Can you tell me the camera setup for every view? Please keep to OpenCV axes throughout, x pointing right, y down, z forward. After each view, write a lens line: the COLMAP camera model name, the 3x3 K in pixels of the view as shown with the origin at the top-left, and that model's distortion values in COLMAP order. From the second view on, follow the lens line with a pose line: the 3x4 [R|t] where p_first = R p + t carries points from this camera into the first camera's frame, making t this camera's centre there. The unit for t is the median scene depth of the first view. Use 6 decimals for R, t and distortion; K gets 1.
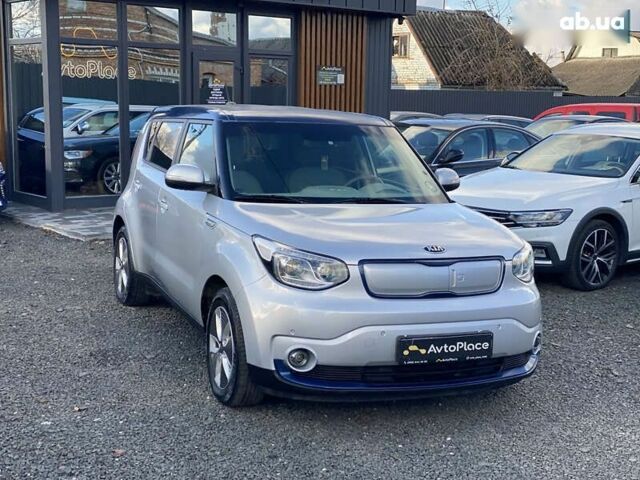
lens RADIAL K [[907.2, 0, 323.1], [0, 907.2, 237.8], [0, 0, 1]] dist [0.155410, -0.012433]
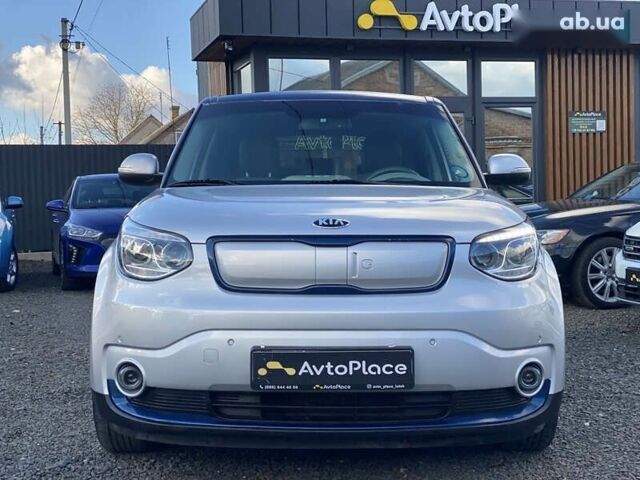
lens RADIAL K [[921.0, 0, 320.0], [0, 921.0, 240.0], [0, 0, 1]] dist [0.138953, -0.096290]
pose [[0.925352, -0.026956, -0.378150, 0.349722], [-0.012982, 0.994631, -0.102669, 0.089104], [0.378887, 0.099914, 0.920034, 0.345482]]
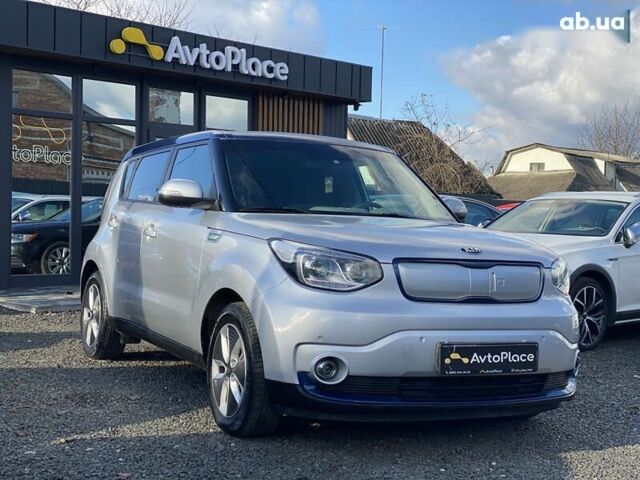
lens RADIAL K [[912.9, 0, 320.0], [0, 912.9, 240.0], [0, 0, 1]] dist [0.140352, -0.016805]
pose [[0.997506, 0.002265, 0.070552, -0.087314], [0.006465, 0.992353, -0.123264, 0.106468], [-0.070292, 0.123412, 0.989863, 0.095601]]
